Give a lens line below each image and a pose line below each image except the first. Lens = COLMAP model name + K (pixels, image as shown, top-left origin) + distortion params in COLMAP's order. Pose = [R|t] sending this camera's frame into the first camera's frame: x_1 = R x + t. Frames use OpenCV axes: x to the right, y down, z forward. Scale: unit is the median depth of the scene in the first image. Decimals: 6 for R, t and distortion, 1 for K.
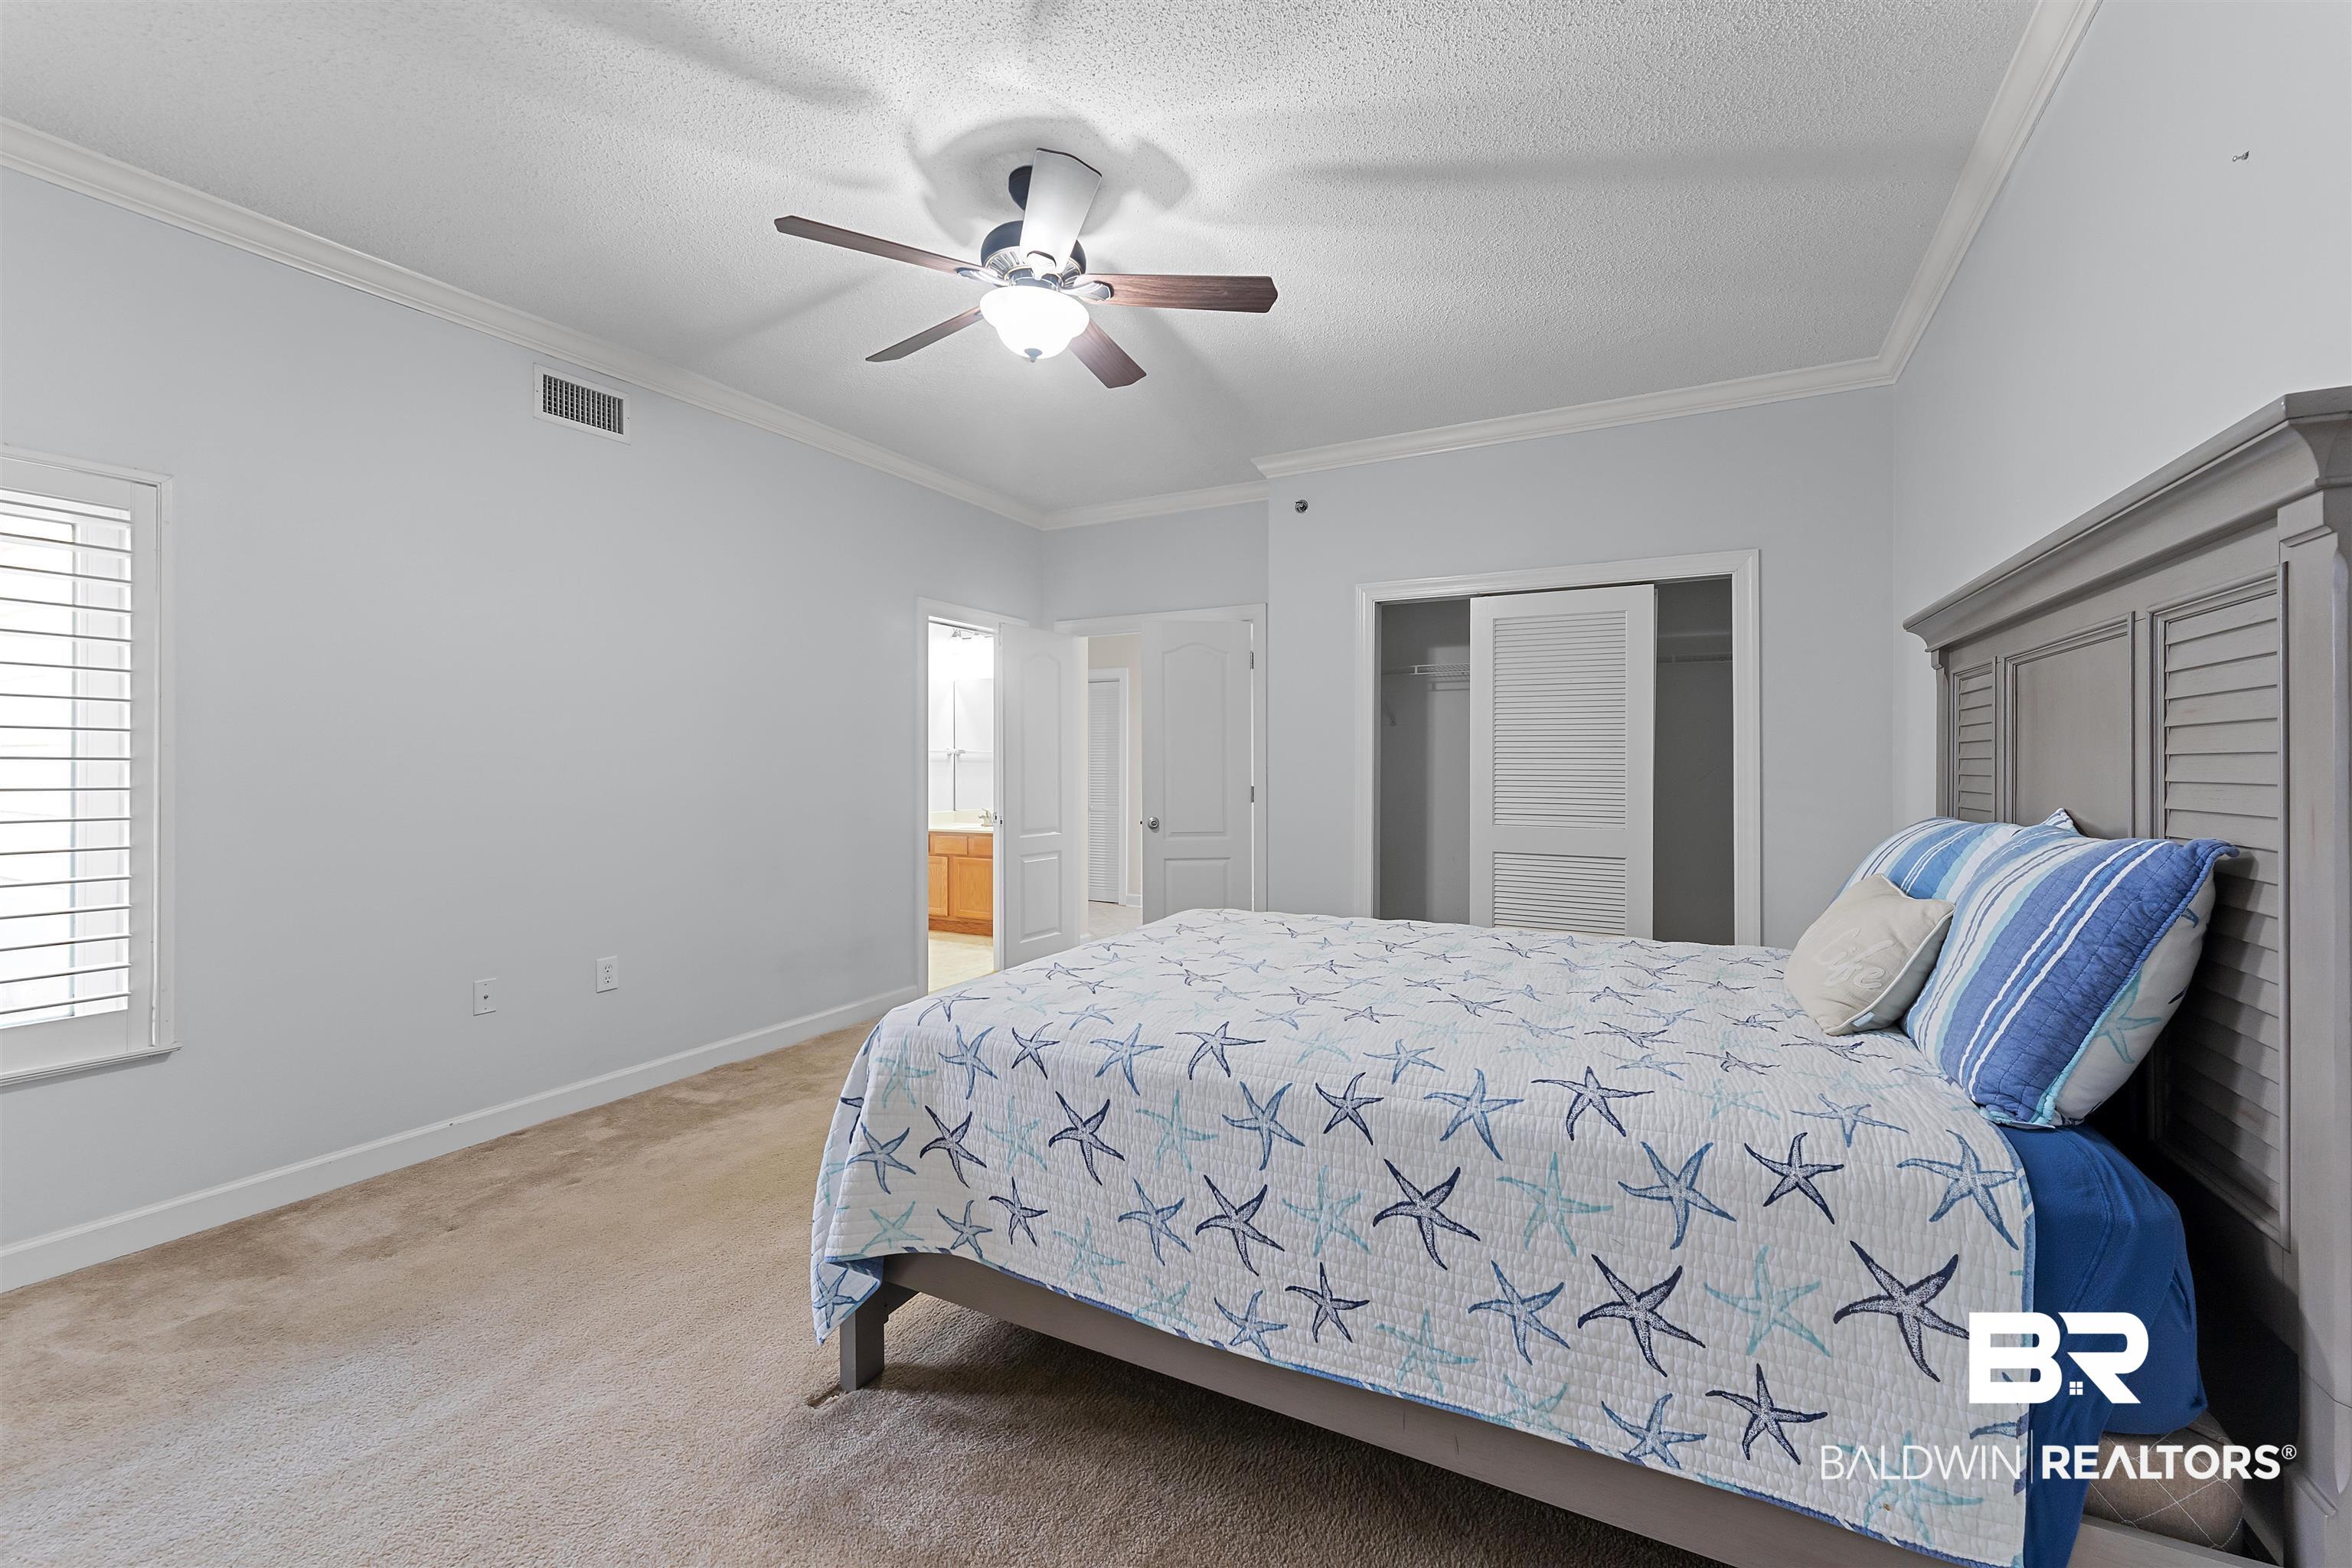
lens RADIAL K [[958.3, 0, 1171.1], [0, 958.3, 766.5], [0, 0, 1]] dist [0.000220, 0.000171]
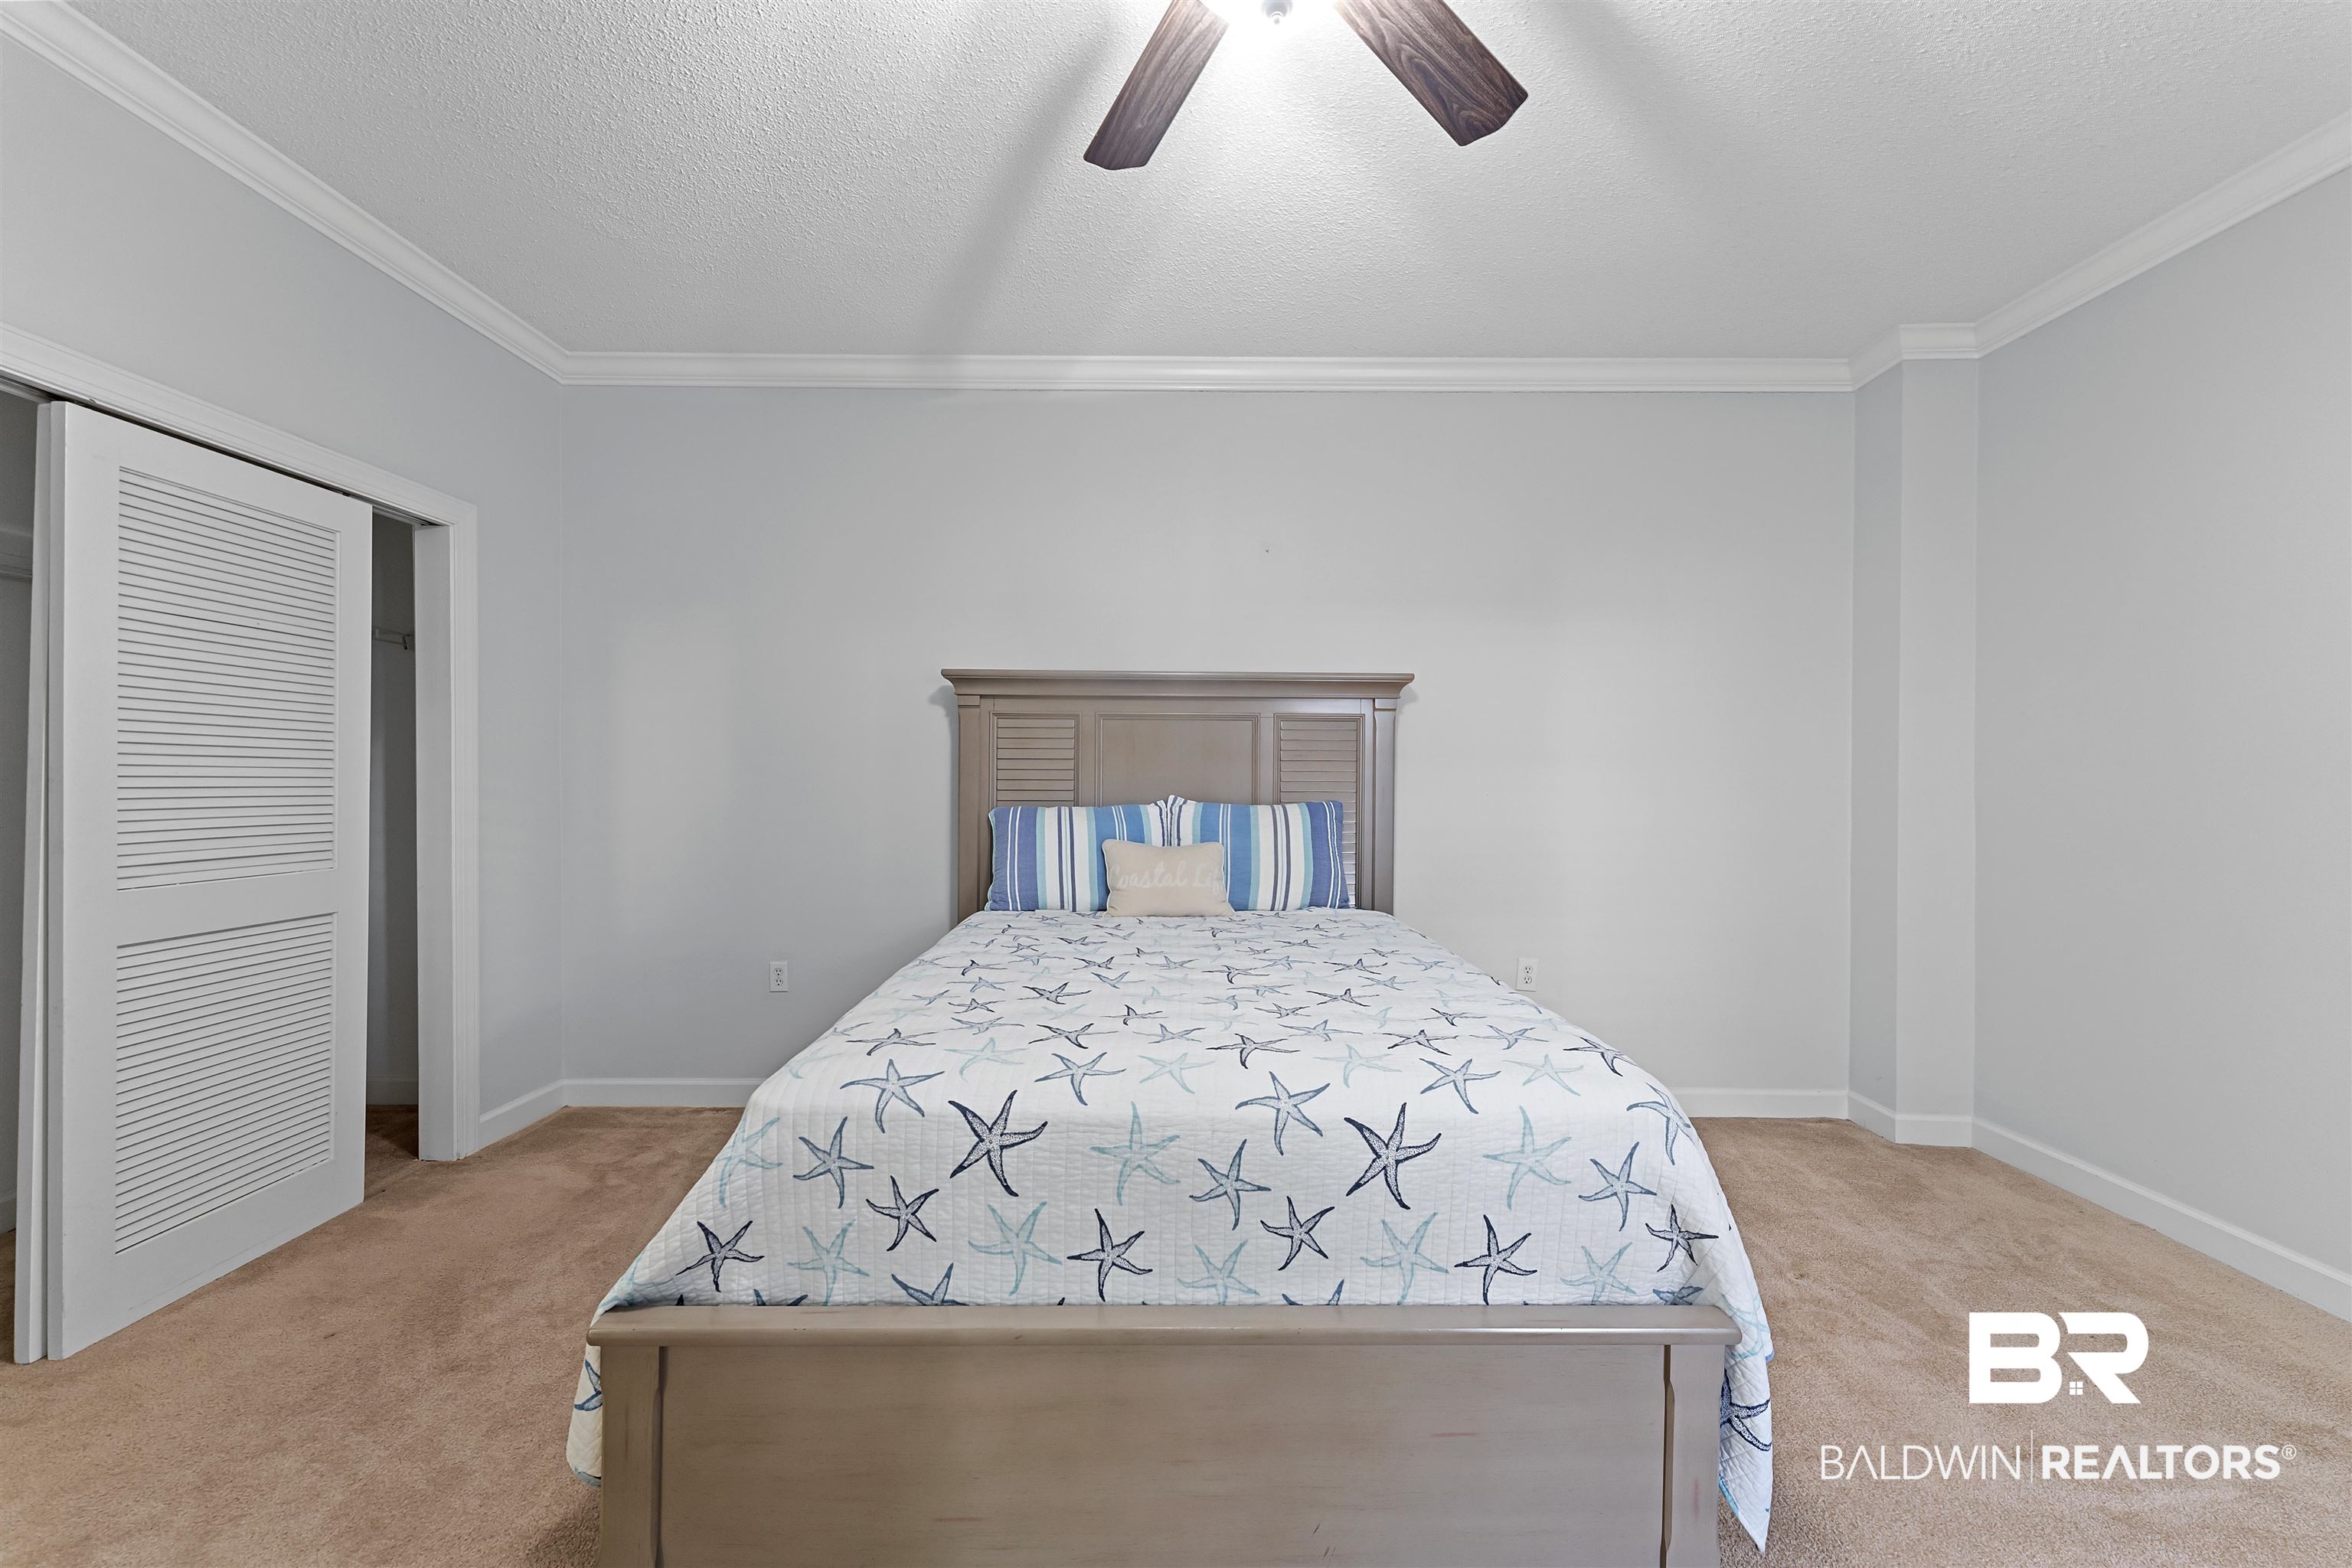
lens RADIAL K [[959.9, 0, 1161.5], [0, 959.9, 791.3], [0, 0, 1]] dist [0.001749, 0.000131]
pose [[-0.465051, -0.017332, 0.885114, -0.884596], [-0.004196, 0.999840, 0.017374, -0.000614], [-0.885274, 0.004365, -0.465050, 1.972031]]
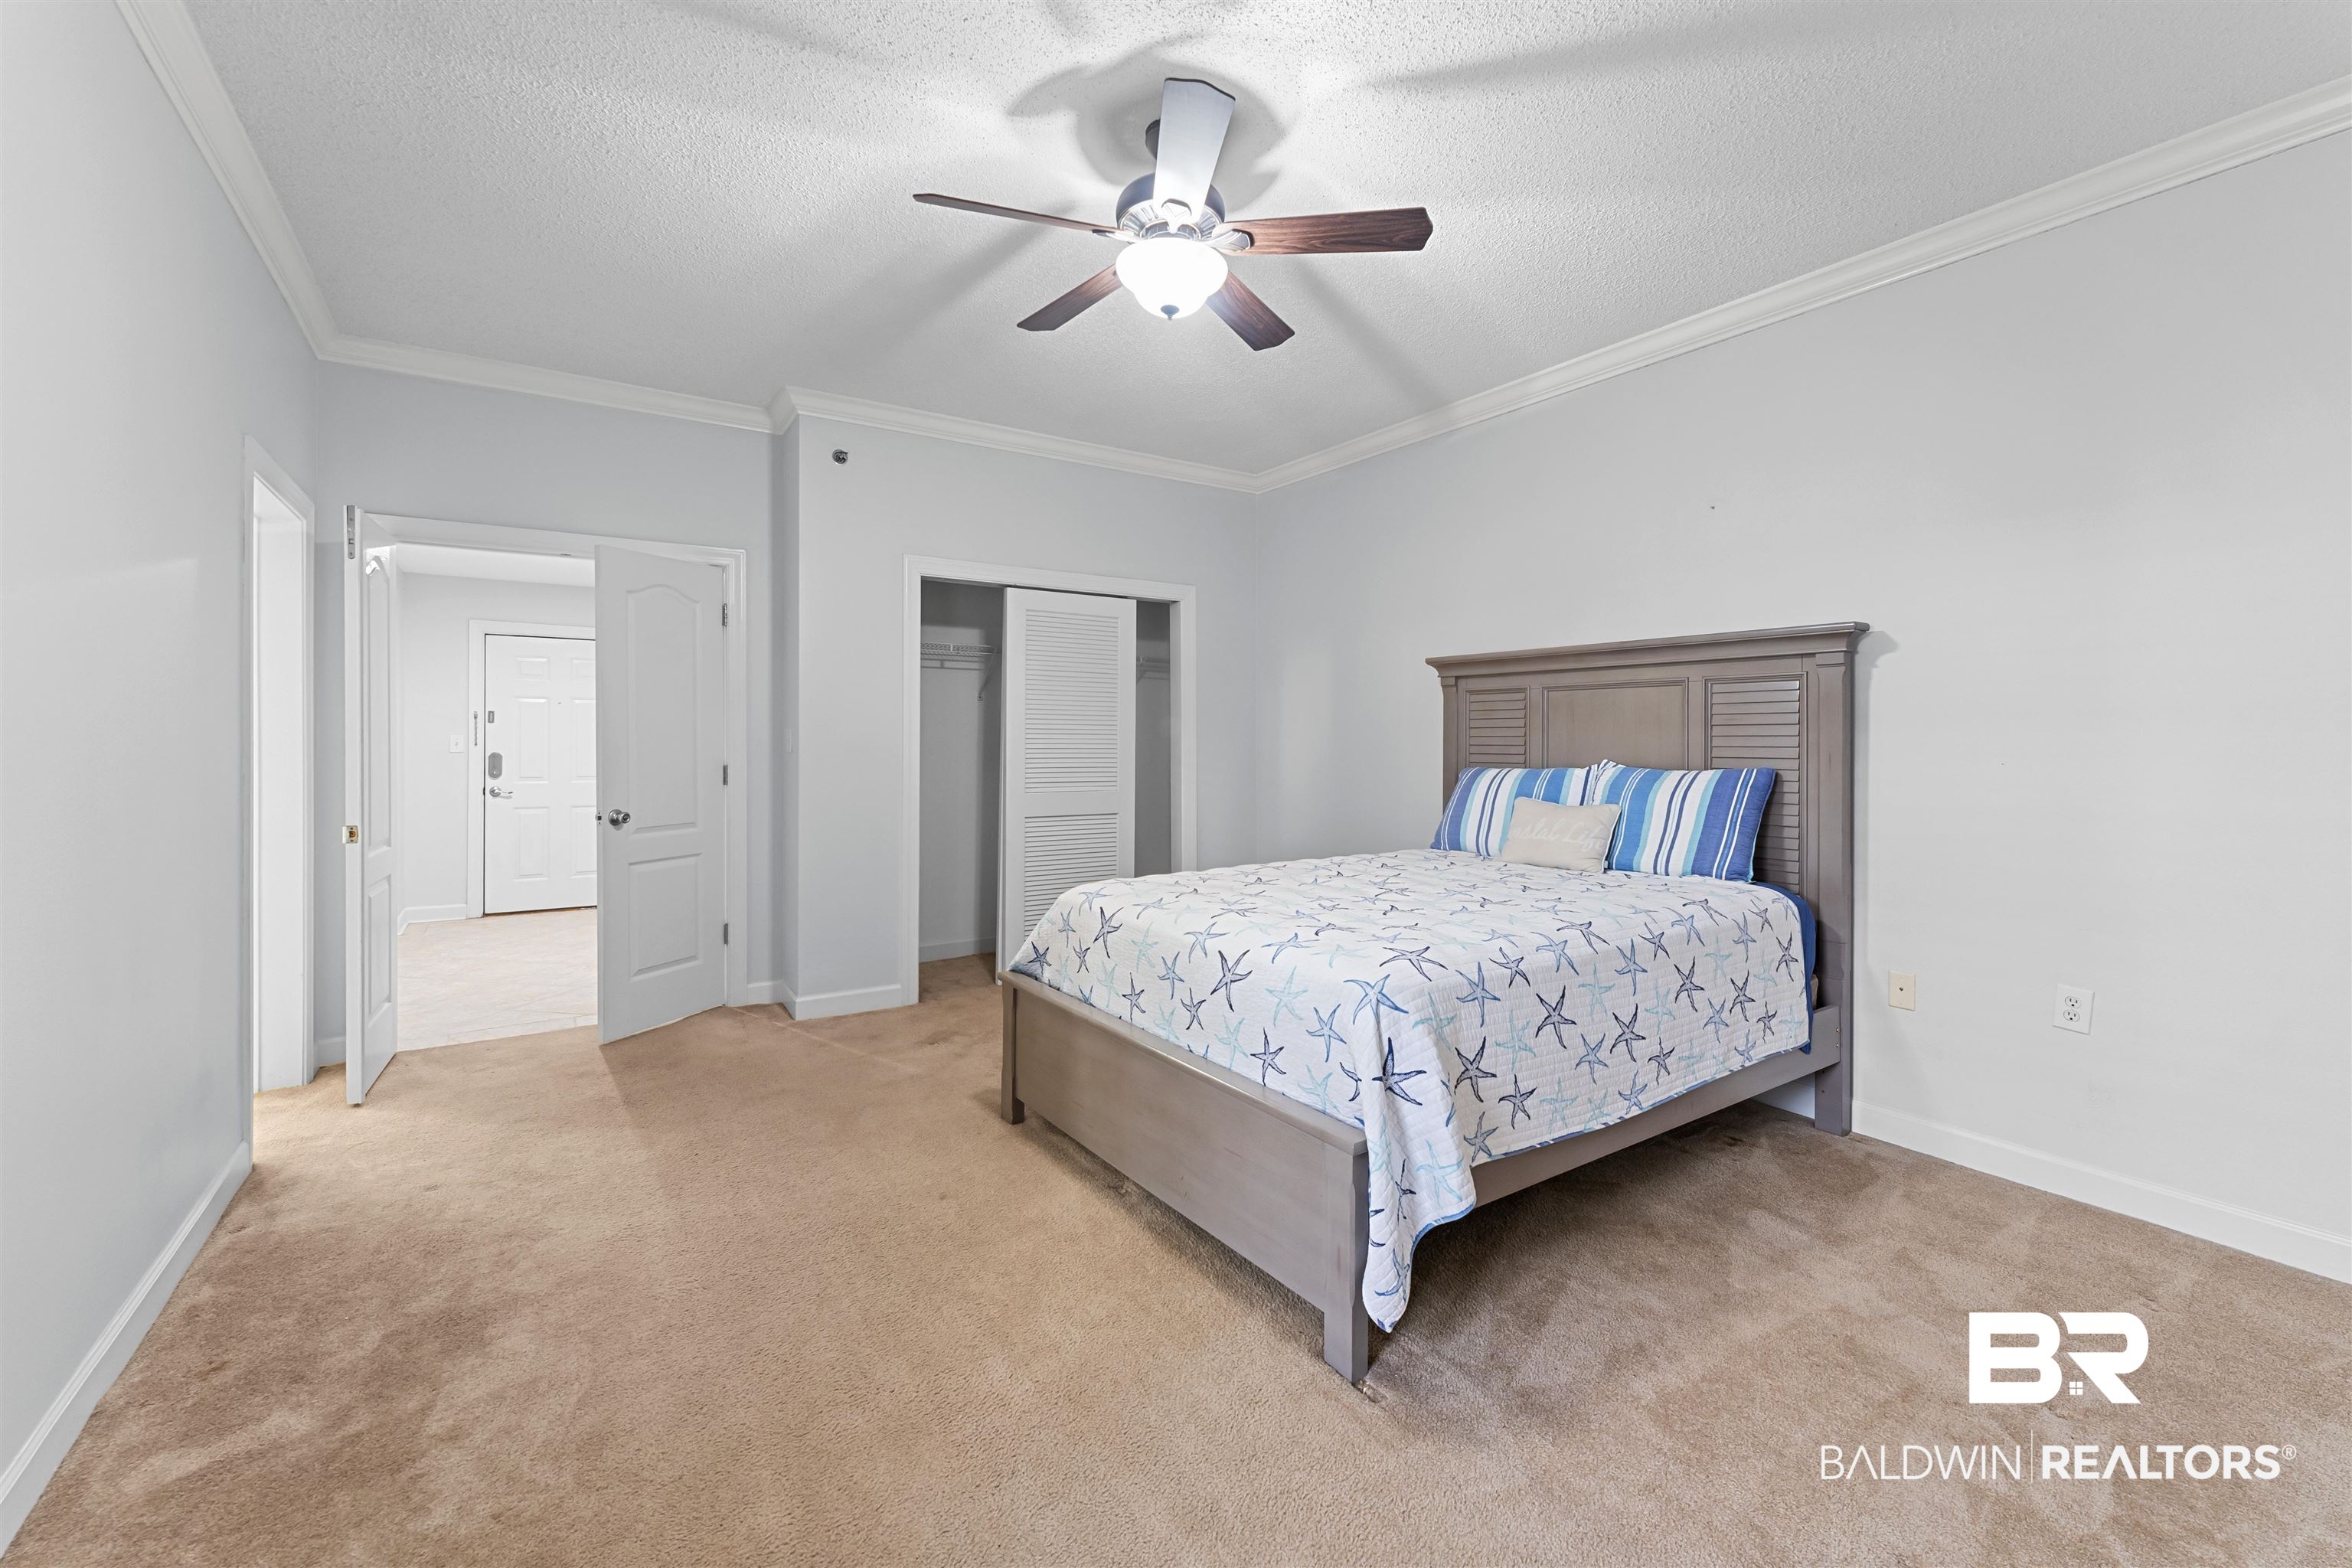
lens RADIAL K [[963.3, 0, 1166.7], [0, 963.3, 750.7], [0, 0, 1]] dist [0.002430, 0.000180]
pose [[0.482054, -0.010211, 0.876082, -1.480771], [0.000784, 0.999937, 0.011224, -0.002068], [-0.876141, -0.004724, 0.482032, 0.807063]]
